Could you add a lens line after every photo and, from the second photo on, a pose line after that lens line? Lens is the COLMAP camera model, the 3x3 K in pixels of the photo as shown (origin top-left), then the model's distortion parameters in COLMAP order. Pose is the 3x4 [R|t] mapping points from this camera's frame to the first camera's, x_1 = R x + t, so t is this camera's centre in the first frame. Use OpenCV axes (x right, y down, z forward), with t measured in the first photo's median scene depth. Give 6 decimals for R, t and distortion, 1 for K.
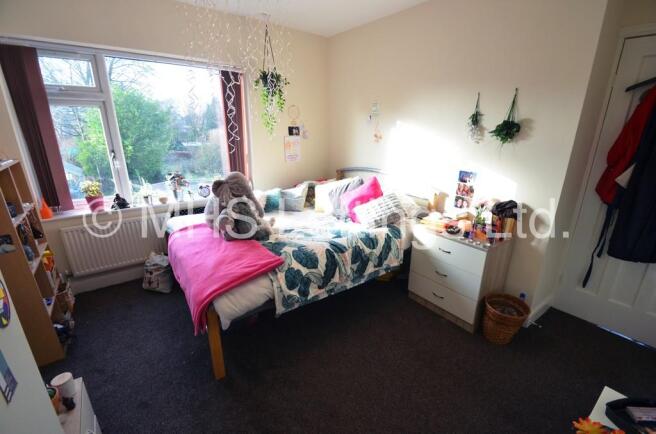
lens RADIAL K [[285.0, 0, 329.6], [0, 285.0, 216.9], [0, 0, 1]] dist [-0.000549, -0.000610]
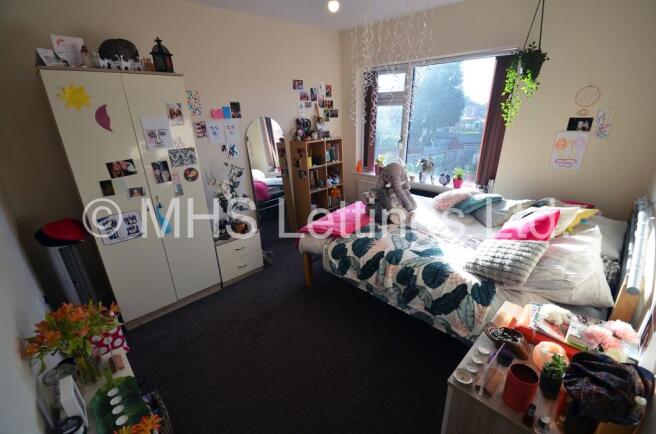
lens RADIAL K [[285.0, 0, 330.6], [0, 285.0, 219.6], [0, 0, 1]] dist [-0.000549, -0.000610]
pose [[0.157114, 0.334311, -0.929275, 0.480266], [-0.278124, 0.917854, 0.283180, -0.122238], [0.947609, 0.213962, 0.237187, 0.333420]]
